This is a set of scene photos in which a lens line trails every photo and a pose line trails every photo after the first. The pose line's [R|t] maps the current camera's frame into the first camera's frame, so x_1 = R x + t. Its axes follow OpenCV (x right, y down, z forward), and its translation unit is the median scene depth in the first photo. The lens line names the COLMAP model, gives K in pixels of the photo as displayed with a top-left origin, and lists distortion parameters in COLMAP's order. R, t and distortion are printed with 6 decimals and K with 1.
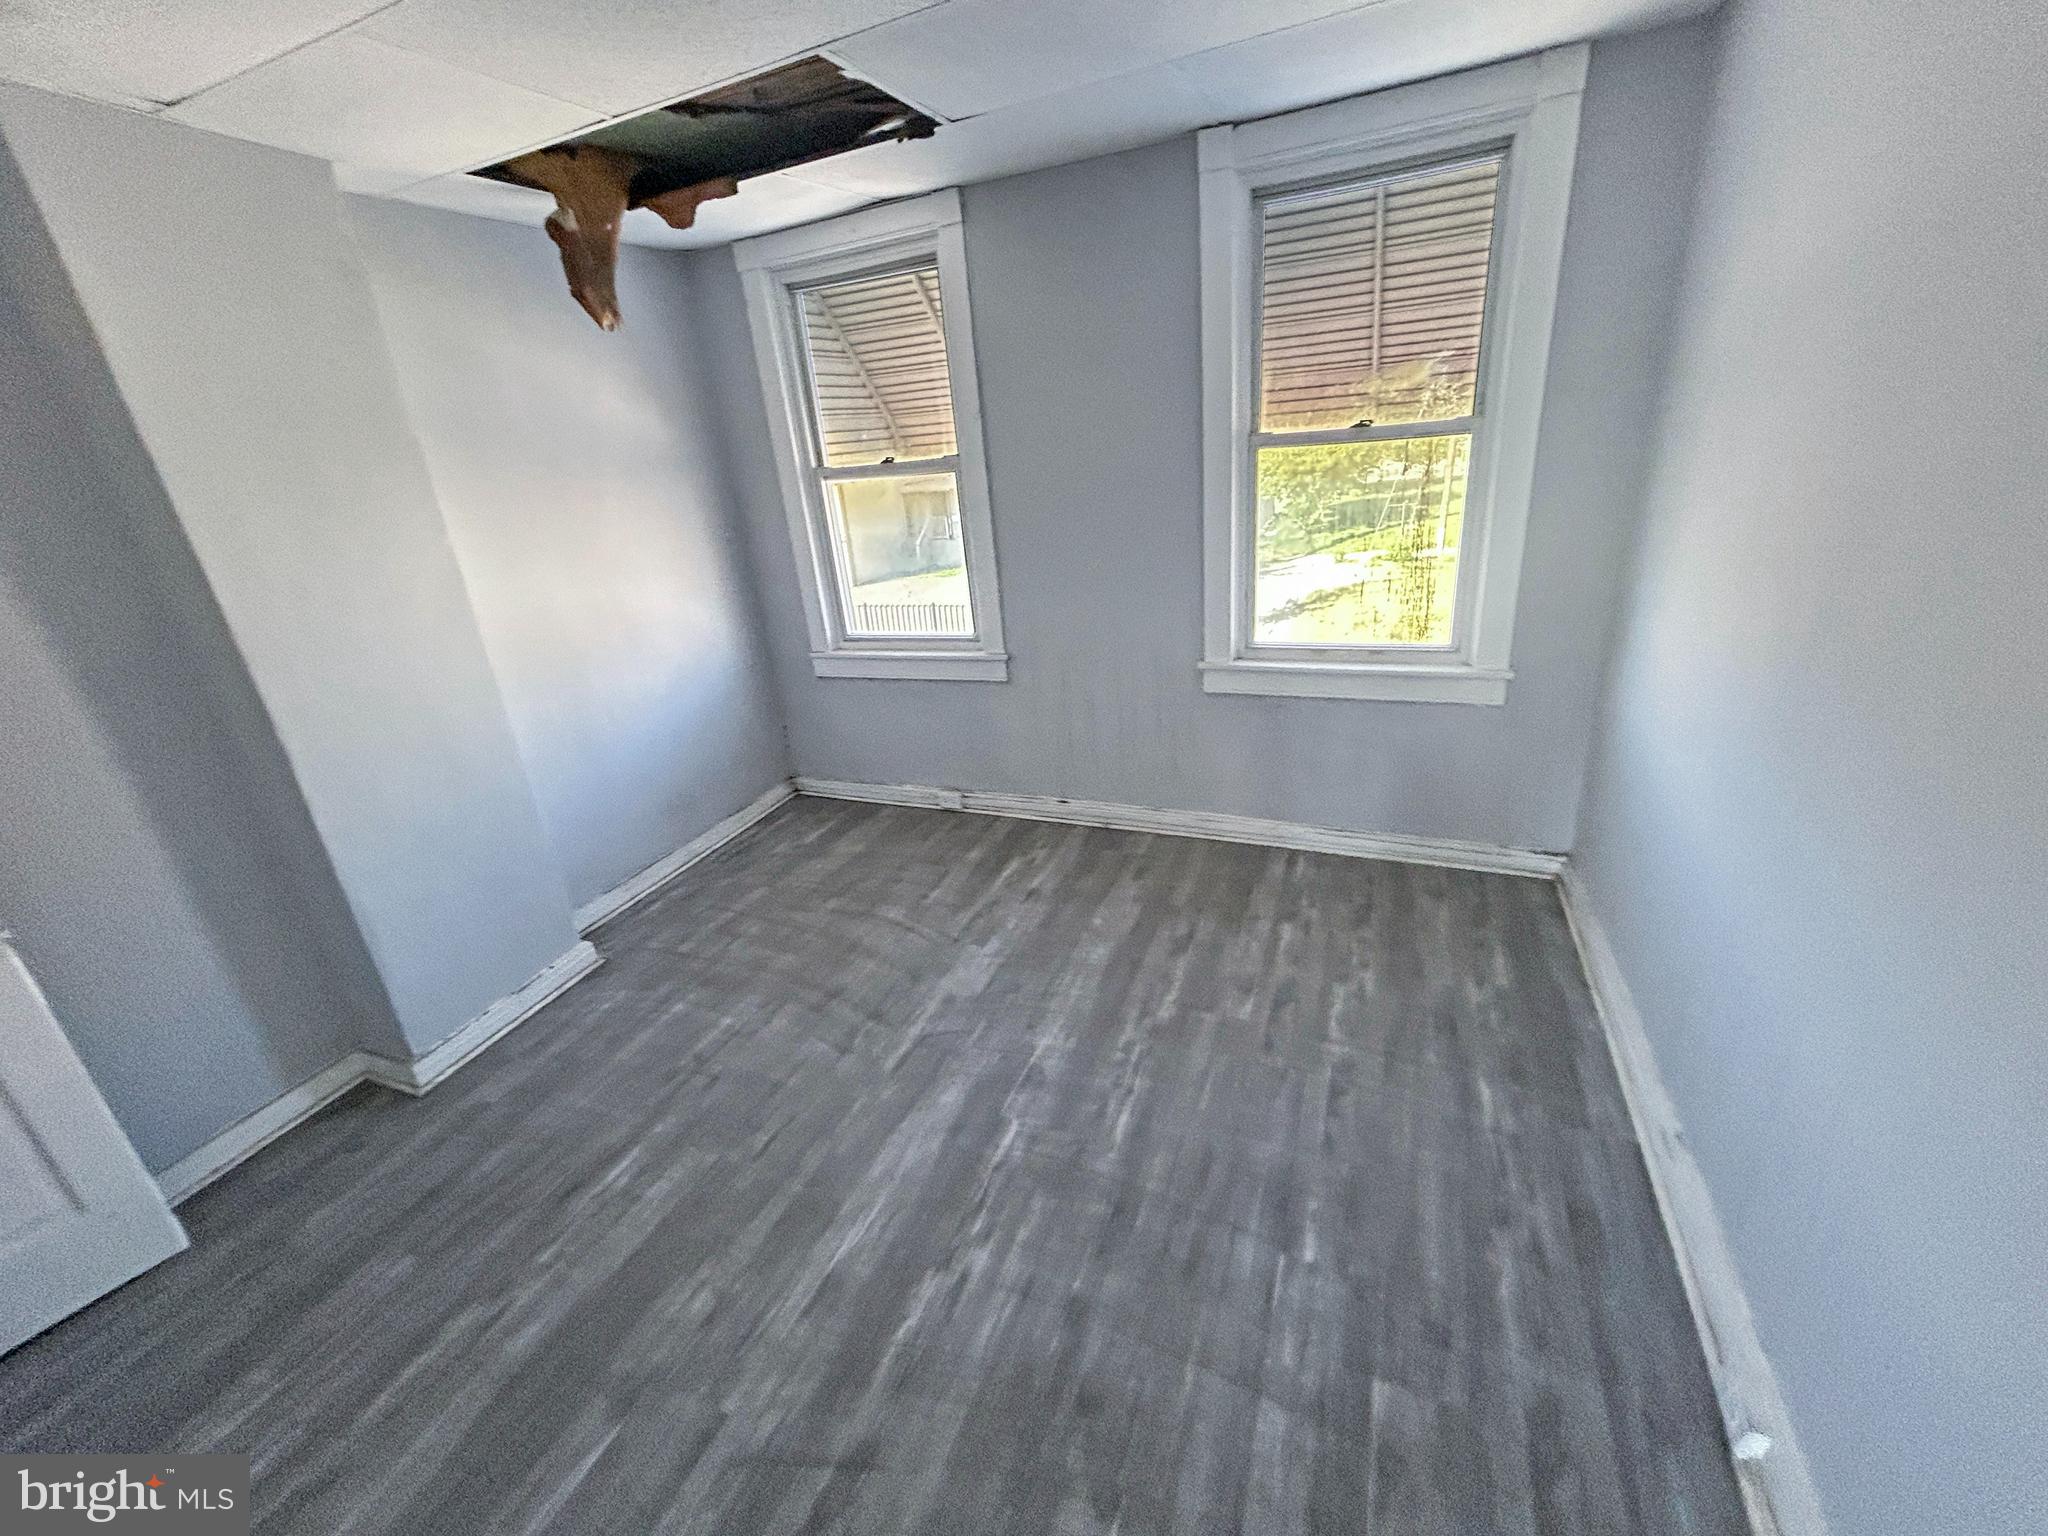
lens RADIAL K [[826.2, 0, 1025.3], [0, 826.2, 761.8], [0, 0, 1]] dist [-0.002094, 0.000778]
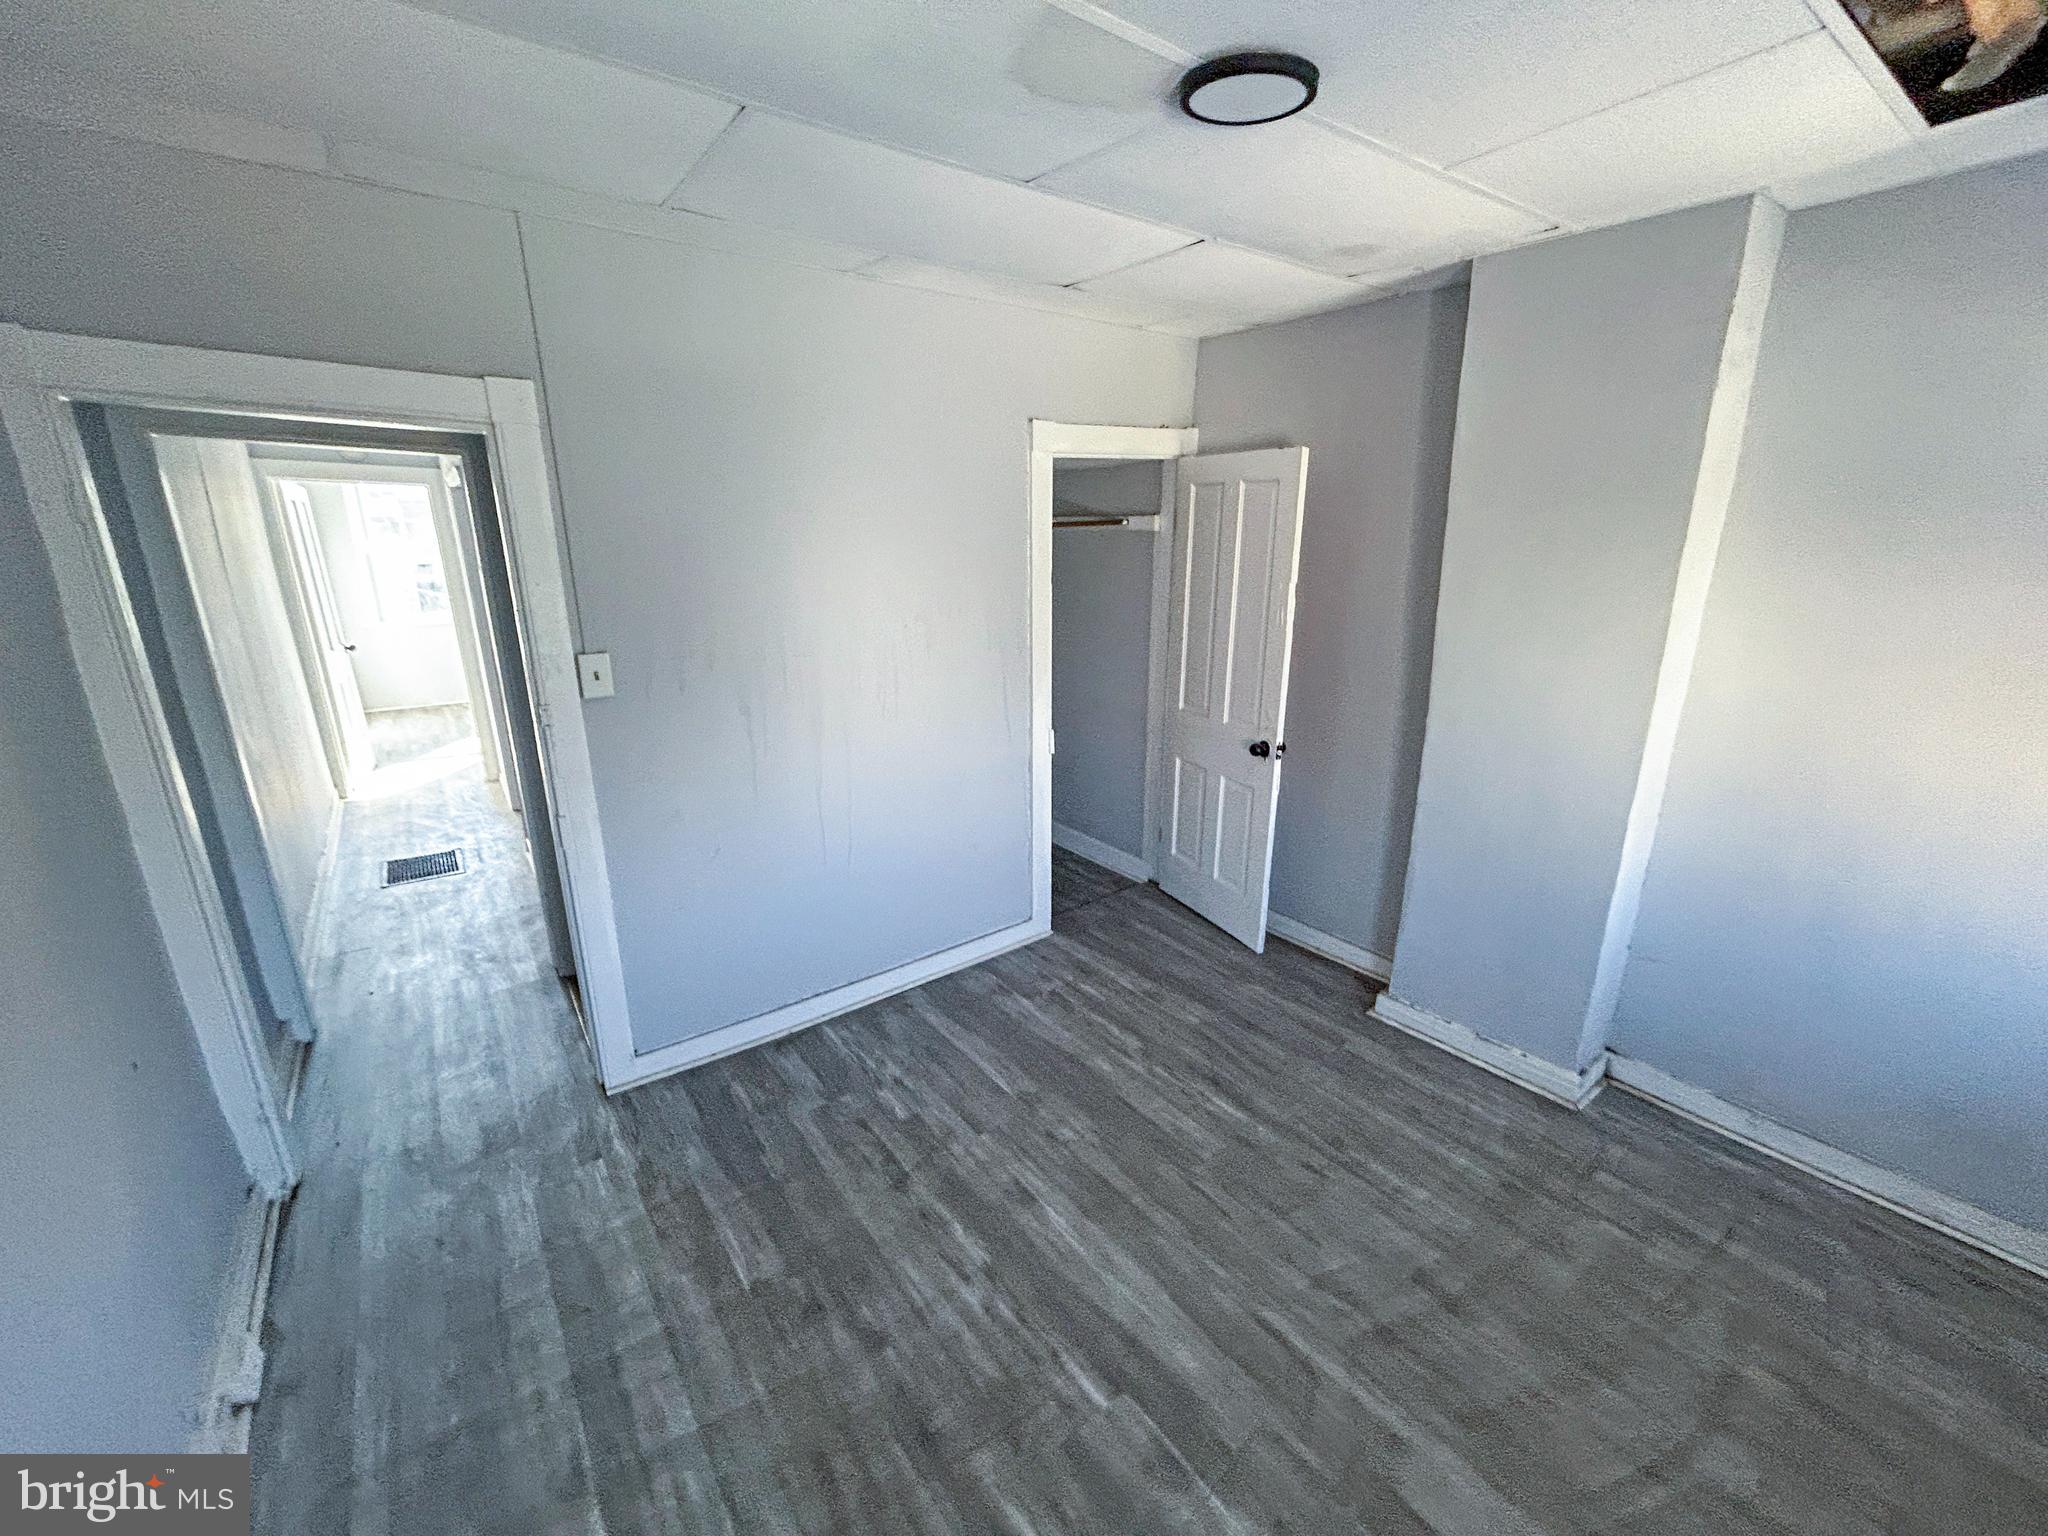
lens RADIAL K [[826.2, 0, 1025.3], [0, 826.2, 761.8], [0, 0, 1]] dist [-0.002094, 0.000778]
pose [[-0.495448, 0.326929, -0.804766, 0.499760], [-0.275007, 0.819776, 0.502333, -0.483984], [0.823955, 0.470196, -0.316249, 0.966573]]
